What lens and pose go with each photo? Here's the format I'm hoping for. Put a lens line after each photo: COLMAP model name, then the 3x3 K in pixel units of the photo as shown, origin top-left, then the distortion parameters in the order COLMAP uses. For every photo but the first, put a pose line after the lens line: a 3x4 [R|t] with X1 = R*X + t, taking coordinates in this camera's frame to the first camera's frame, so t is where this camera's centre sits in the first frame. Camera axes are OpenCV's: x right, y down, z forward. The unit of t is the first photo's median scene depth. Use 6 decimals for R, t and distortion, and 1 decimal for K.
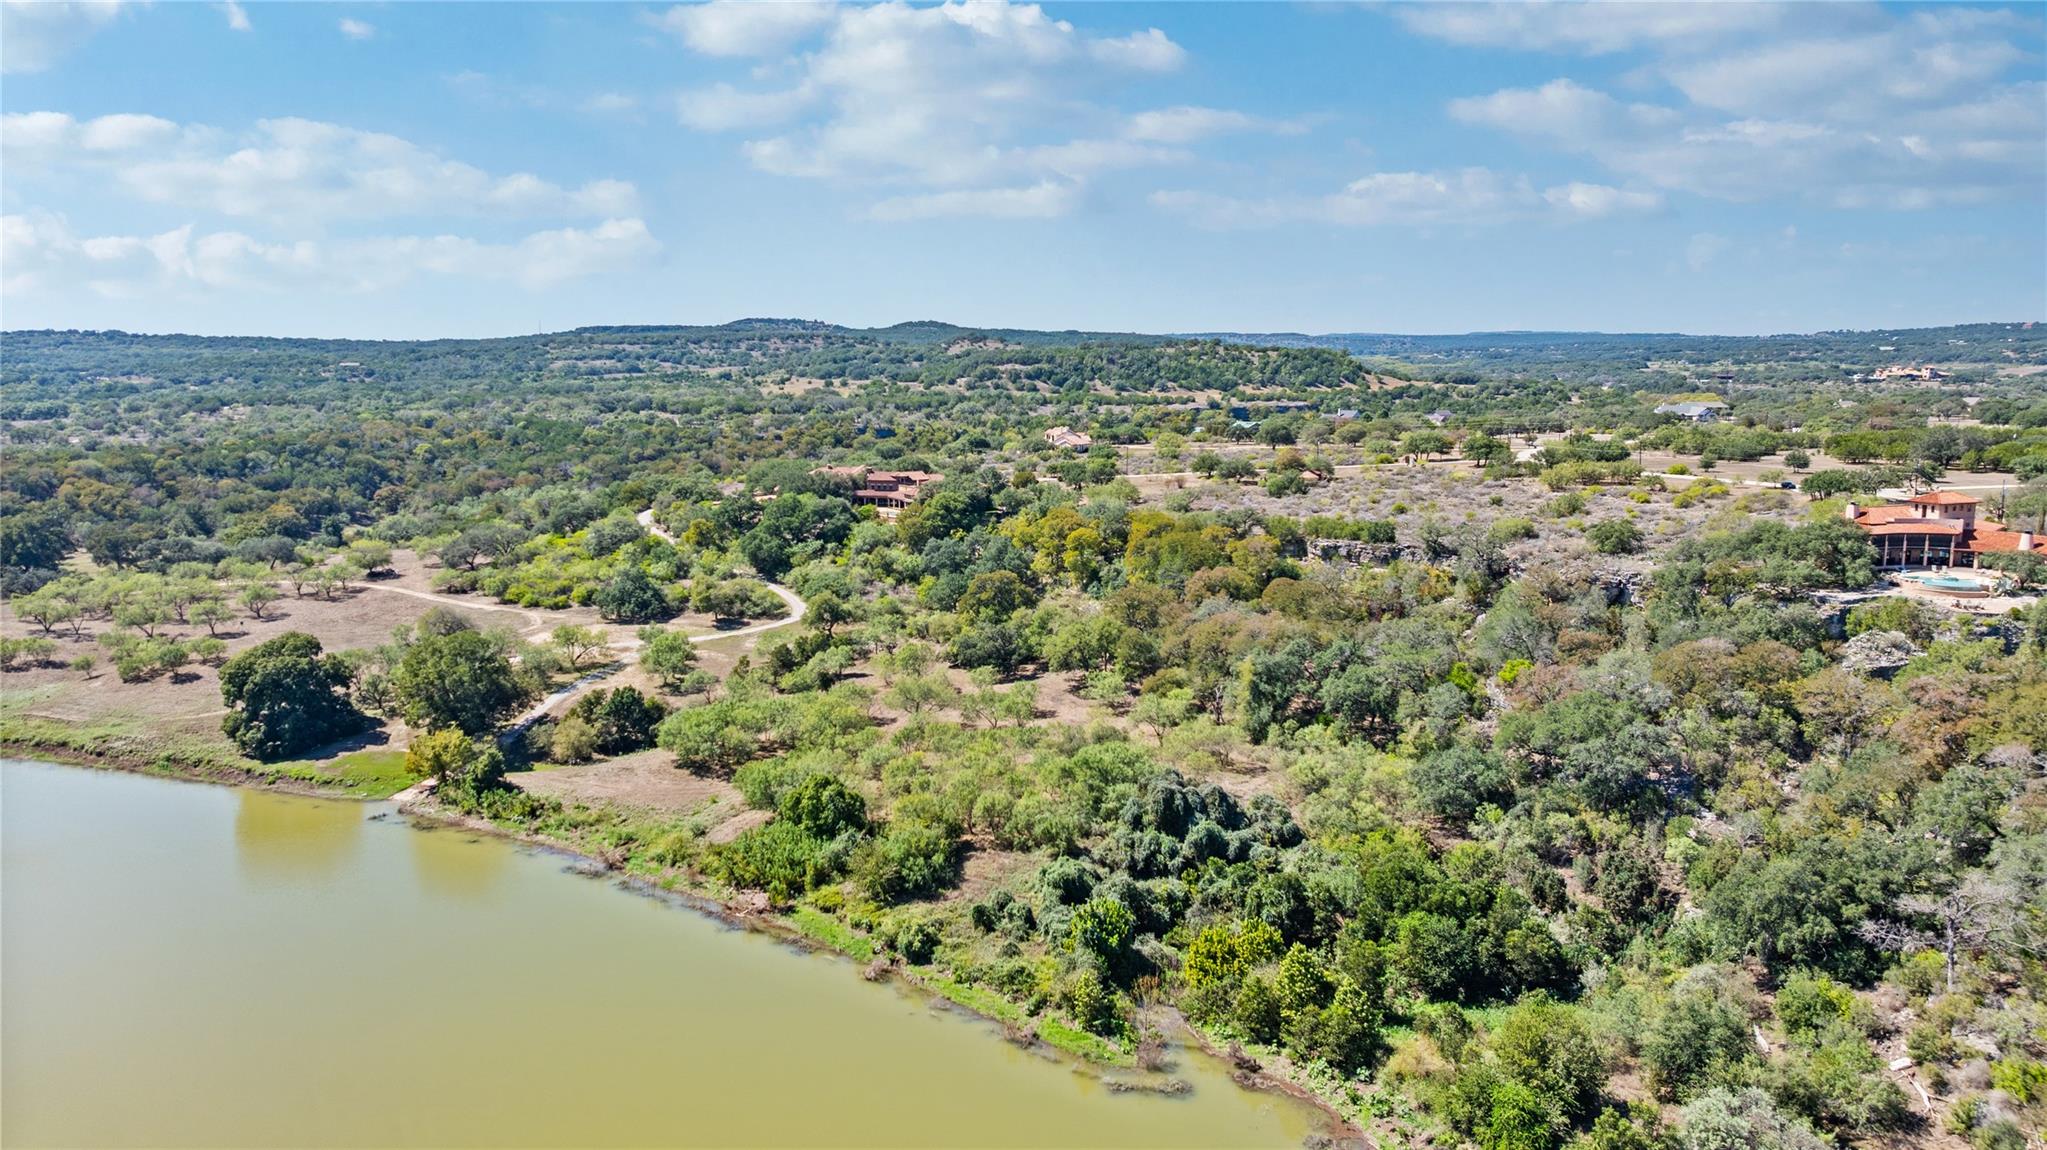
lens RADIAL K [[1443.2, 0, 1023.5], [0, 1443.2, 575.0], [0, 0, 1]] dist [-0.010193, -0.001549]
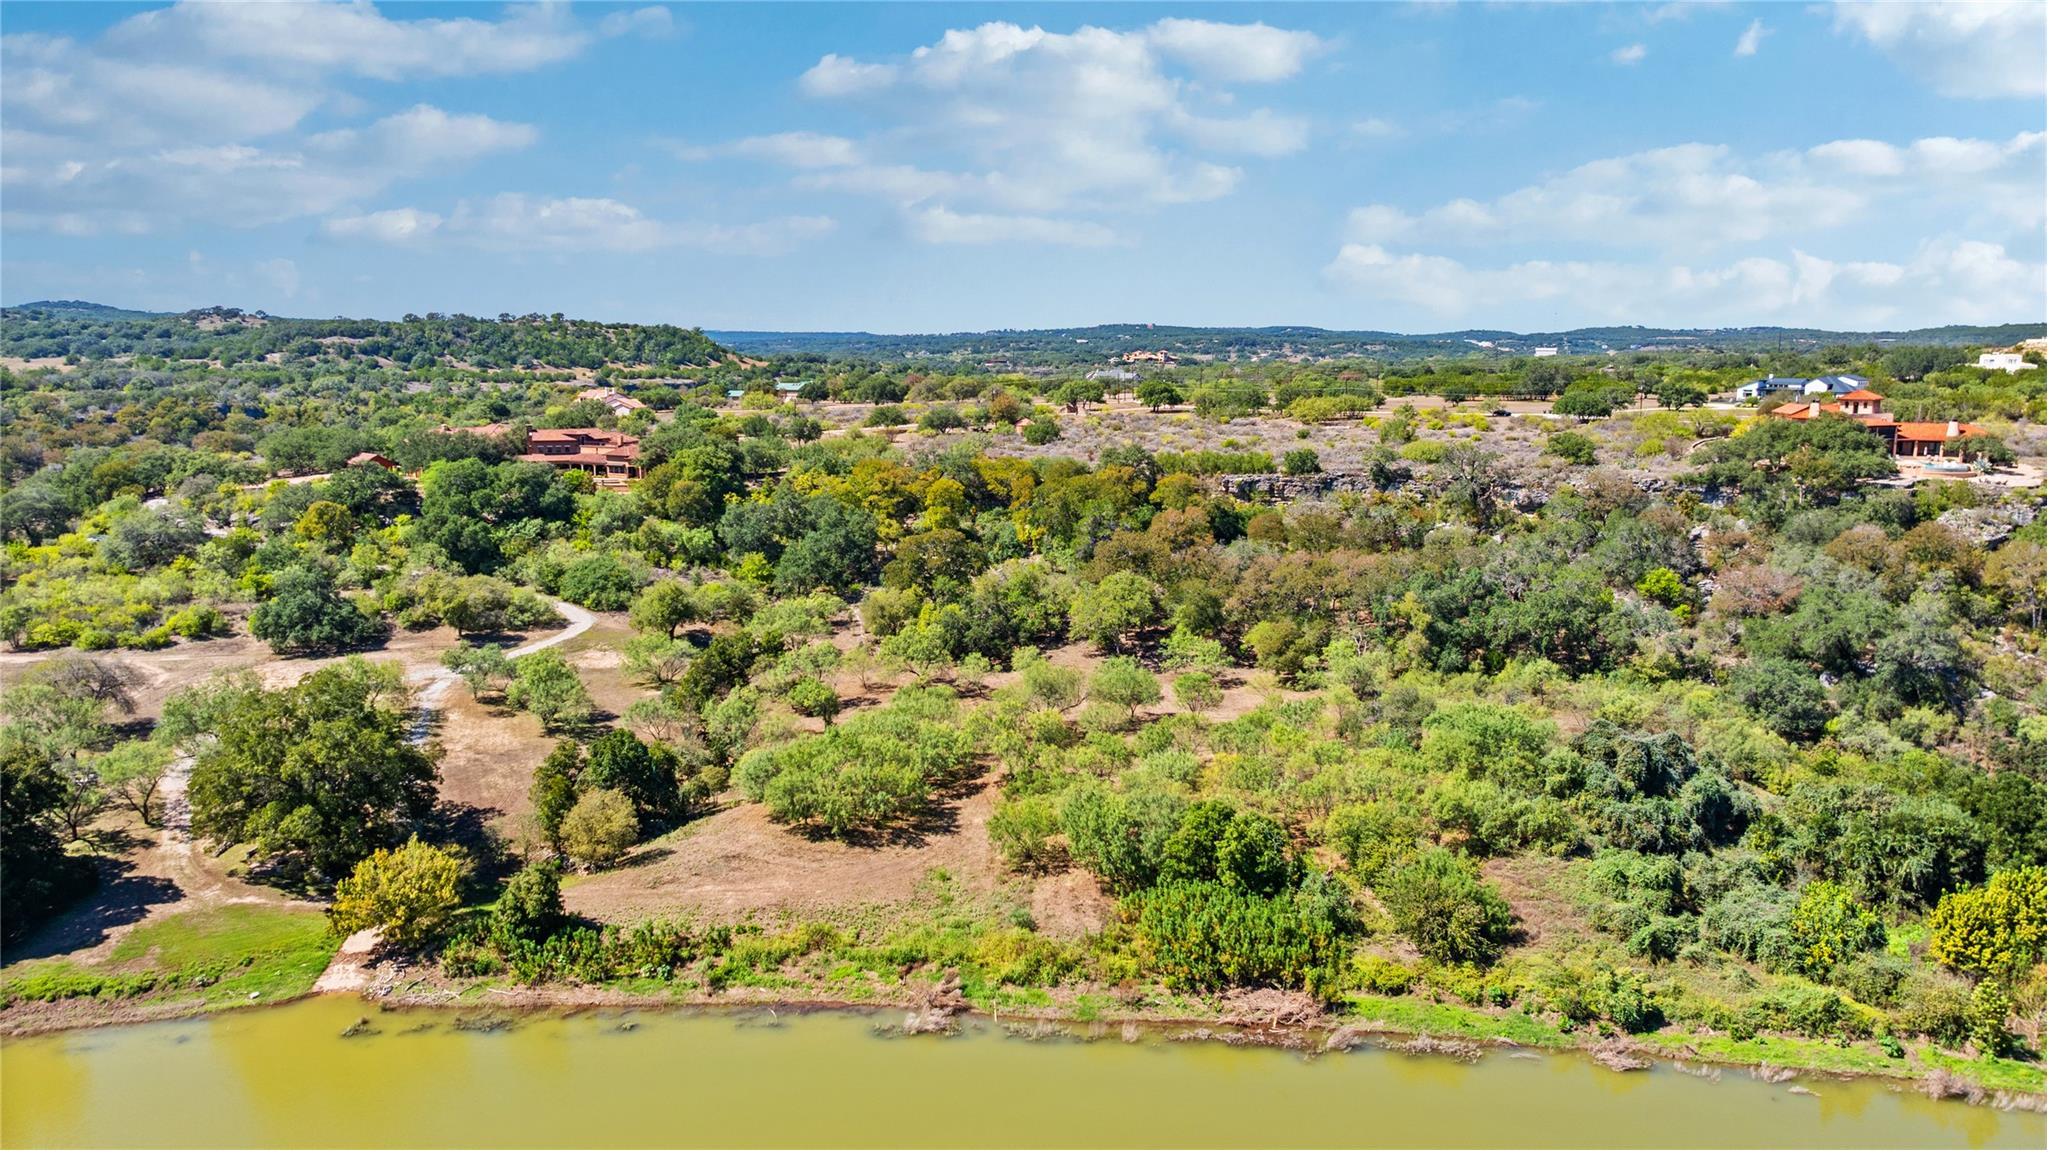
lens RADIAL K [[1443.2, 0, 1023.5], [0, 1443.2, 575.0], [0, 0, 1]] dist [-0.010193, -0.001549]
pose [[0.851728, -0.075627, 0.518498, -0.113970], [0.075795, 0.996904, 0.020900, 0.002581], [-0.518474, 0.021498, 0.854823, 0.096802]]
